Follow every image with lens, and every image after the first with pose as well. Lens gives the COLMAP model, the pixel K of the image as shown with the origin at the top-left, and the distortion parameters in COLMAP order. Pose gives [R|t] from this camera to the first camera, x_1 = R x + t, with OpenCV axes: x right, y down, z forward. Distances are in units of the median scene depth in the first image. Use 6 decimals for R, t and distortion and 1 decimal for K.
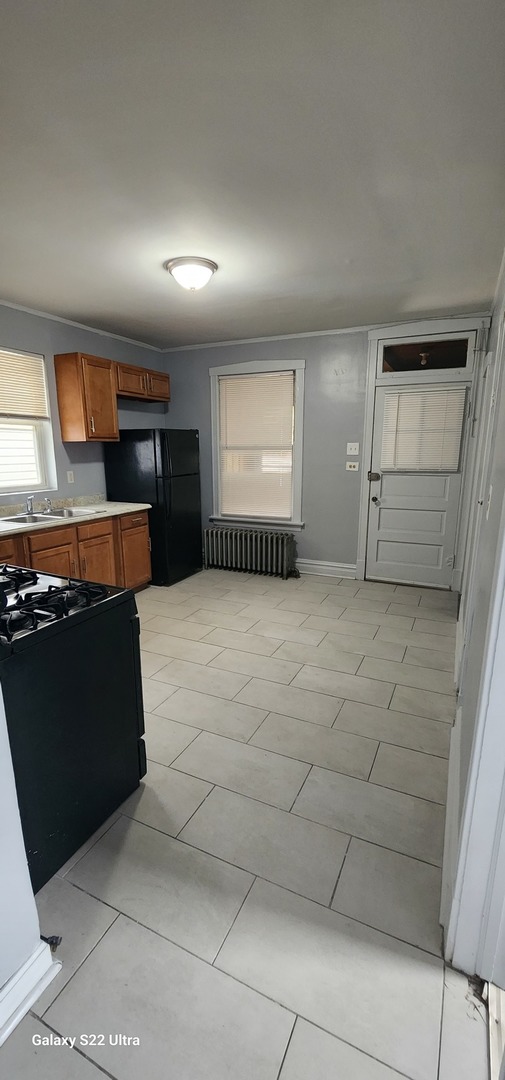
lens RADIAL K [[446.6, 0, 252.4], [0, 446.6, 549.3], [0, 0, 1]] dist [-0.007967, -0.000074]
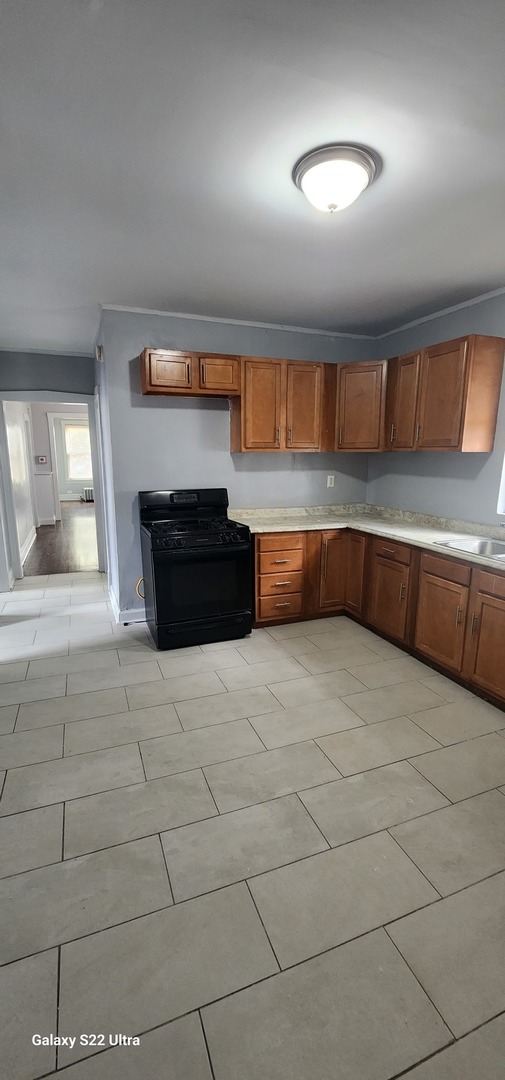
lens RADIAL K [[446.6, 0, 253.5], [0, 446.6, 545.7], [0, 0, 1]] dist [-0.007967, -0.000074]
pose [[-0.689259, 0.145035, -0.709850, 0.476259], [-0.165170, 0.922504, 0.348863, -0.366439], [0.705436, 0.357703, -0.611889, 1.549551]]
